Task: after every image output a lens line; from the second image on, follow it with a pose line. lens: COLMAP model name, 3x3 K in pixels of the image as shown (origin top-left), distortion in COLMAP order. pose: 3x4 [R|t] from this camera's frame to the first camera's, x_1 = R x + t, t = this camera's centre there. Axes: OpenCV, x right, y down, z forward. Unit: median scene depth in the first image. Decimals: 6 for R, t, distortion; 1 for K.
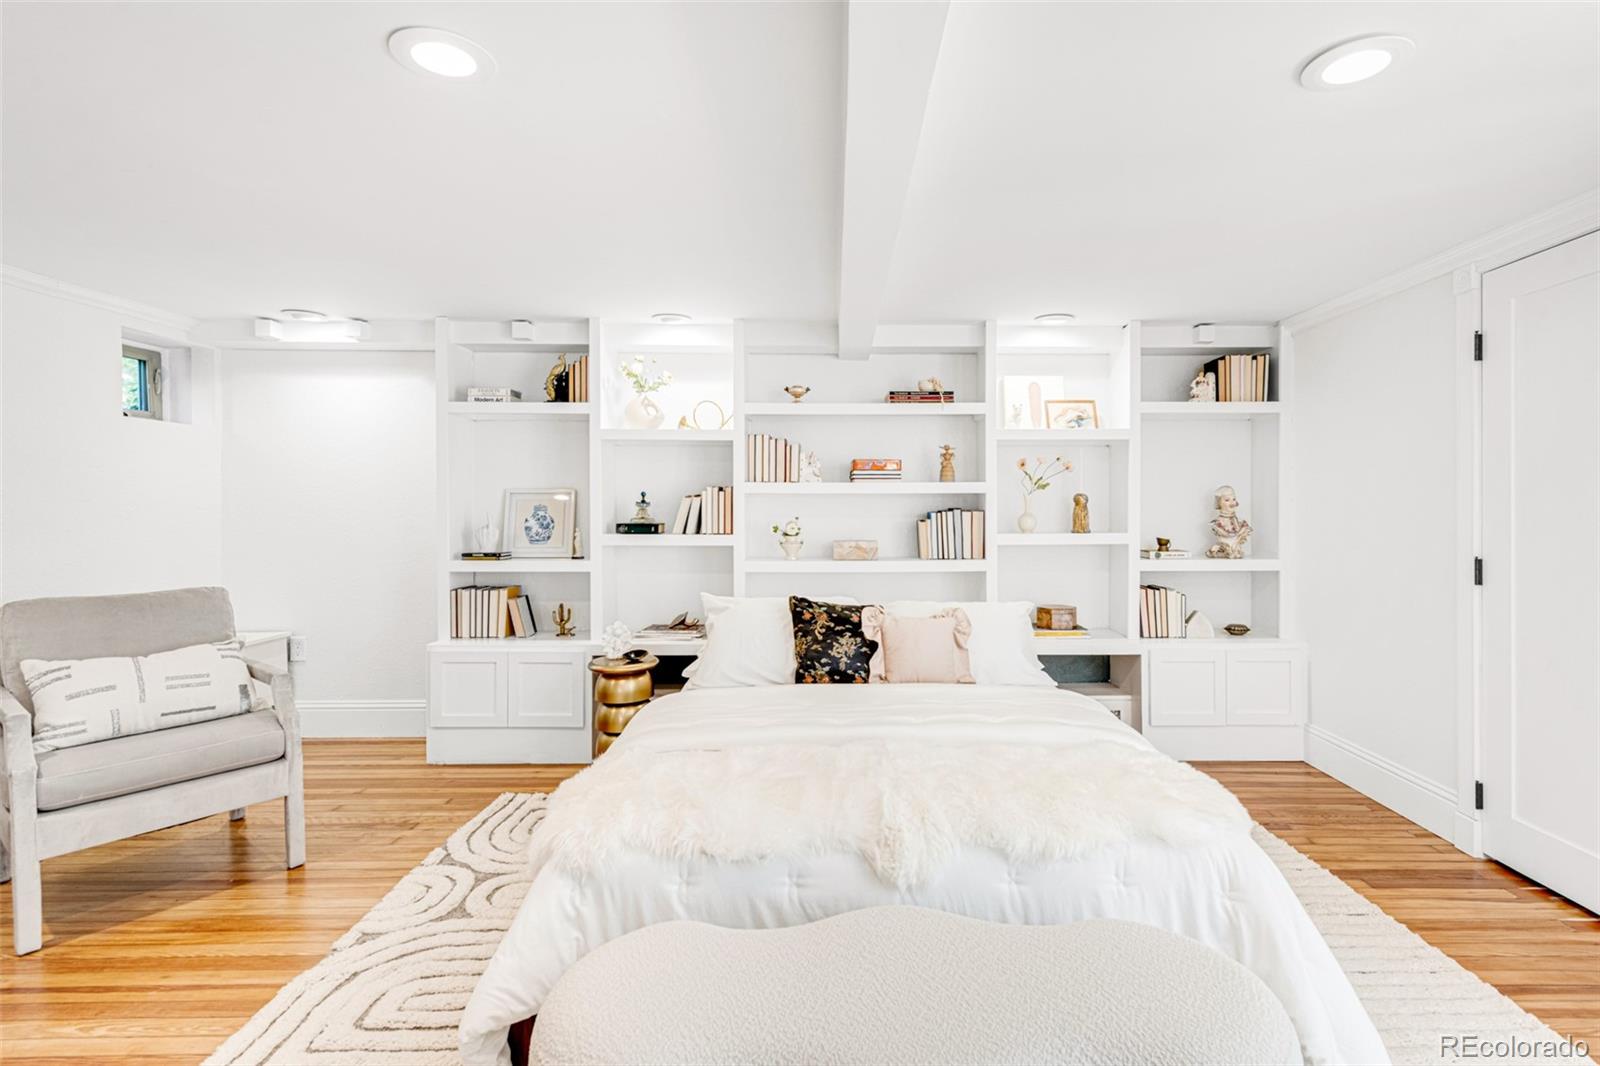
lens RADIAL K [[759.0, 0, 802.4], [0, 759.0, 512.5], [0, 0, 1]] dist [-0.000465, -0.000063]
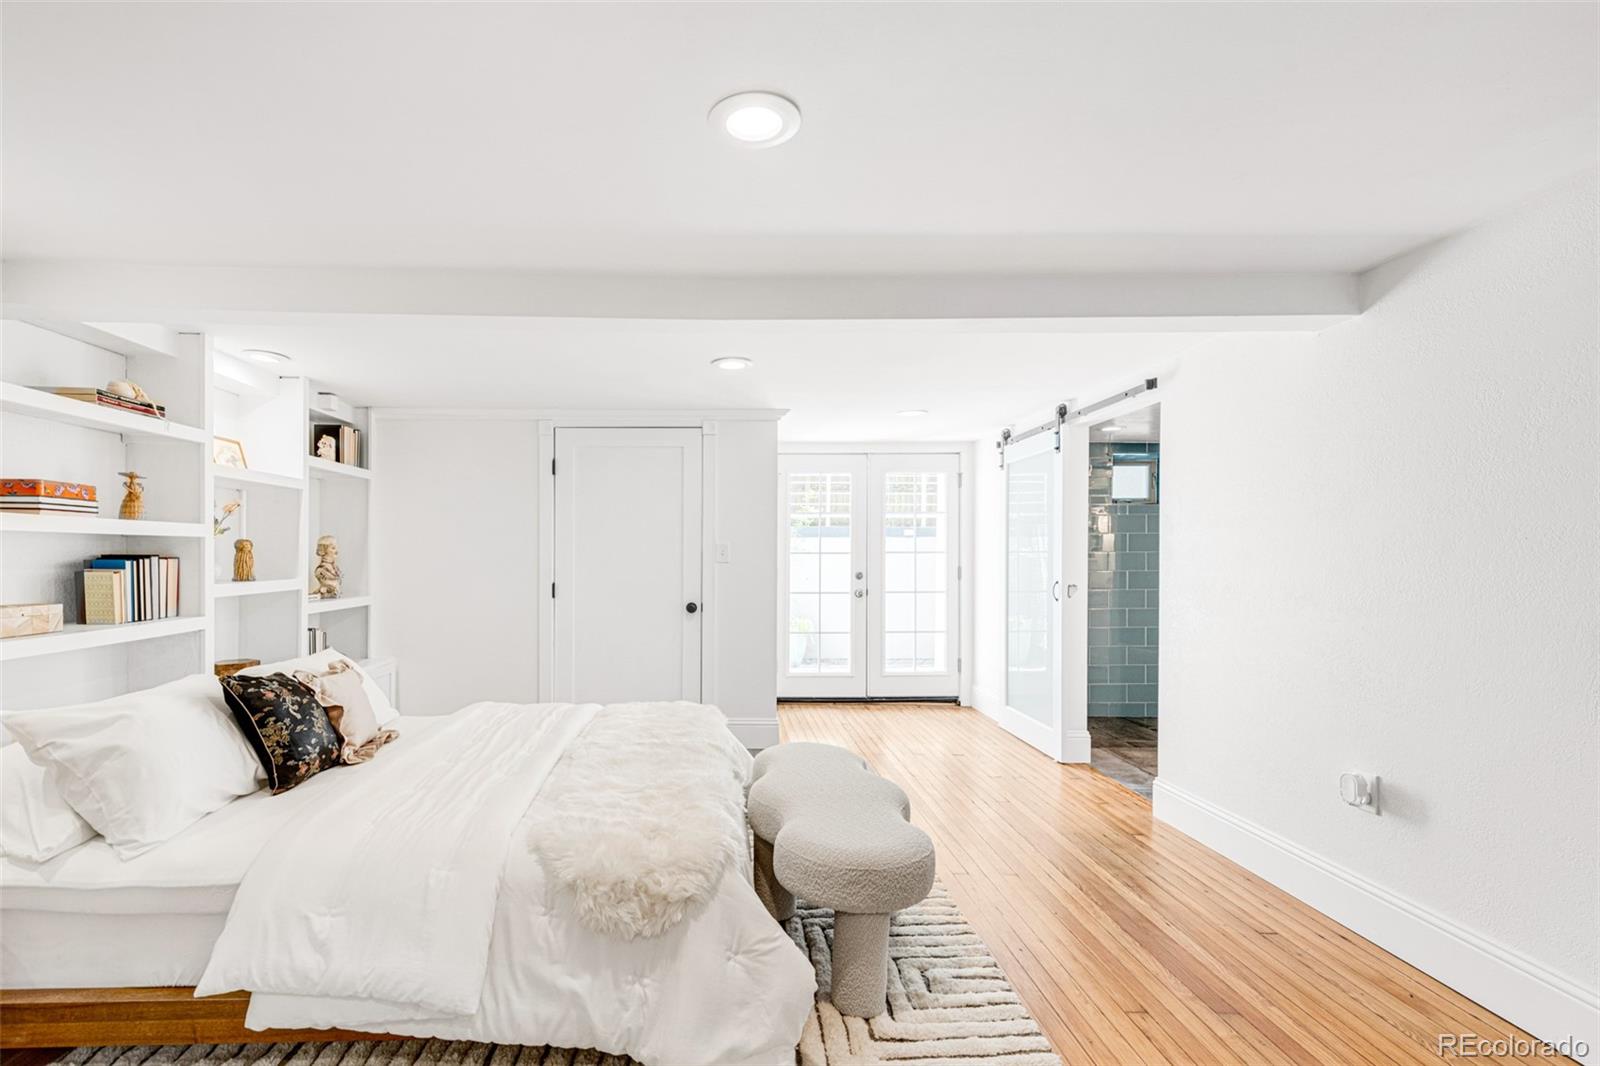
lens RADIAL K [[674.6, 0, 792.2], [0, 674.6, 552.2], [0, 0, 1]] dist [-0.000042, -0.000026]
pose [[-0.105472, 0.004118, 0.994414, -0.557813], [0.006111, 0.999975, -0.003493, -0.001877], [-0.994403, 0.005709, -0.105495, 0.418759]]
